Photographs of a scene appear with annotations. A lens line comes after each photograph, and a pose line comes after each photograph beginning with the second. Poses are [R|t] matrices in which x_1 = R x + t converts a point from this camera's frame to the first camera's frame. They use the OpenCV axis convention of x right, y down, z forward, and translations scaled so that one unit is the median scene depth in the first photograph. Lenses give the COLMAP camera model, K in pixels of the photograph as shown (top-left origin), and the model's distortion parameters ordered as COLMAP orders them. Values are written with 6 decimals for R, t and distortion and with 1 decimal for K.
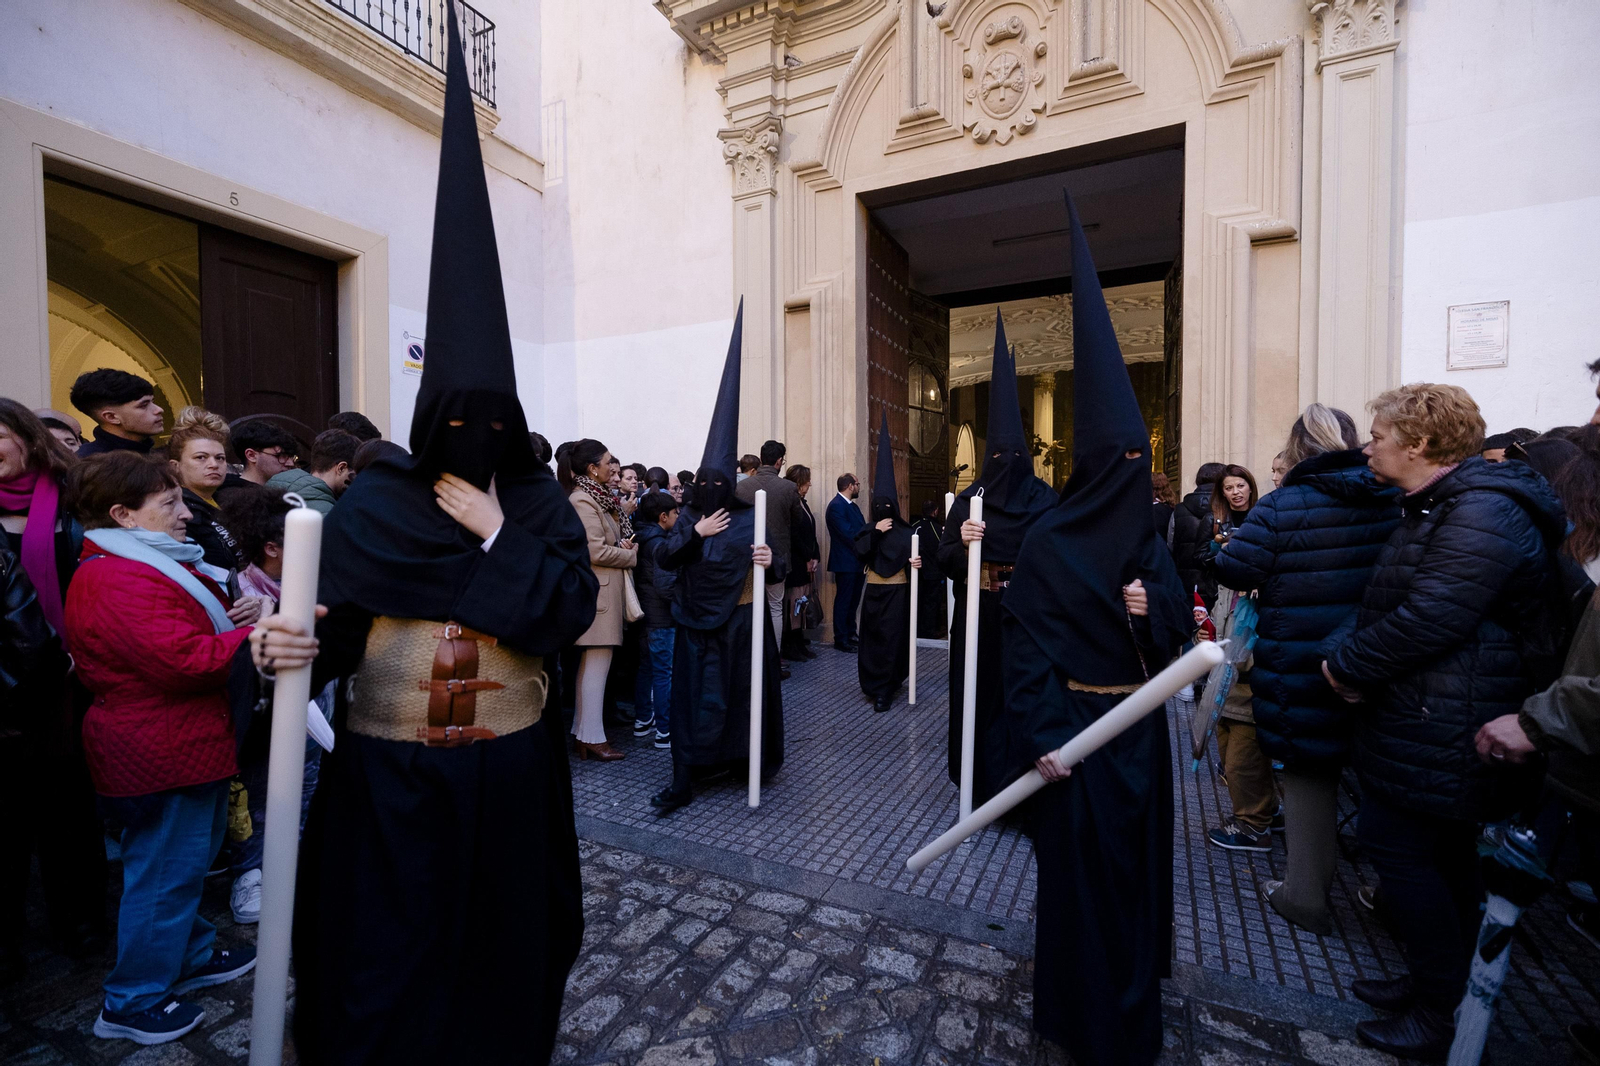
lens RADIAL K [[707.9, 0, 809.1], [0, 707.9, 527.7], [0, 0, 1]] dist [-0.003035, 0.000881]
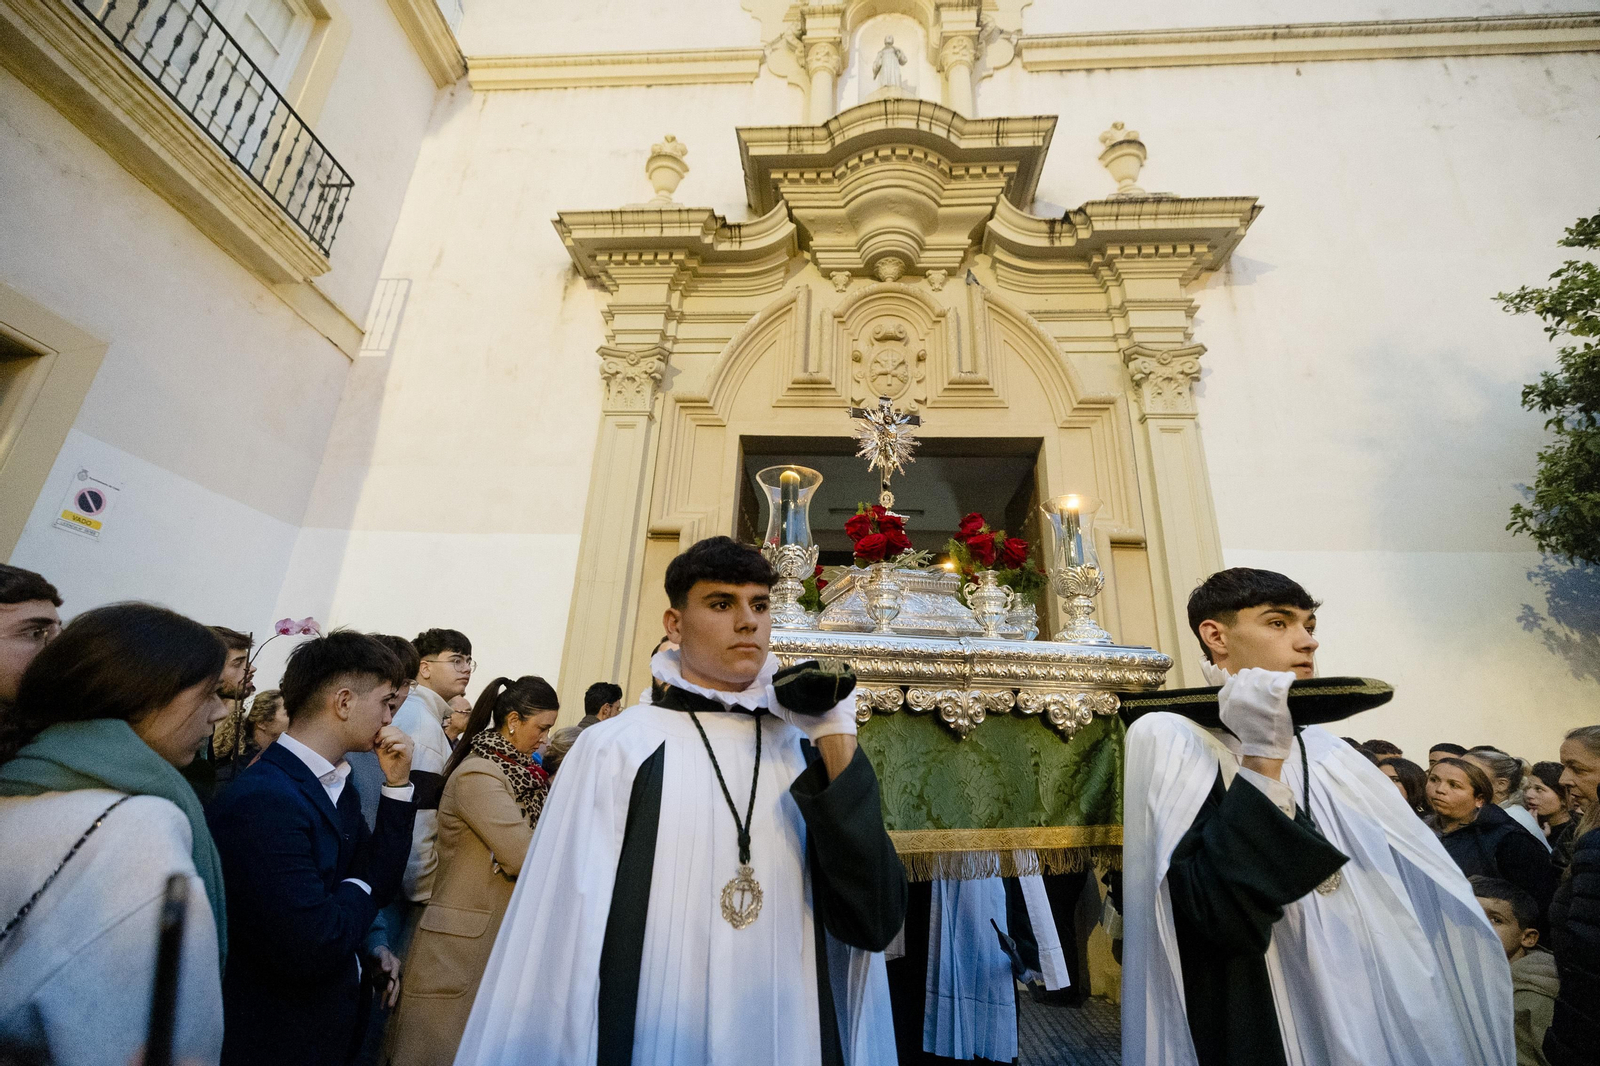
lens RADIAL K [[662.9, 0, 800.0], [0, 662.9, 533.0], [0, 0, 1]] dist [0.000212, -0.000584]
pose [[0.924223, 0.167767, 0.343025, -0.147058], [-0.036692, 0.933178, -0.357538, -0.020646], [-0.380086, 0.317859, 0.868620, 0.211874]]
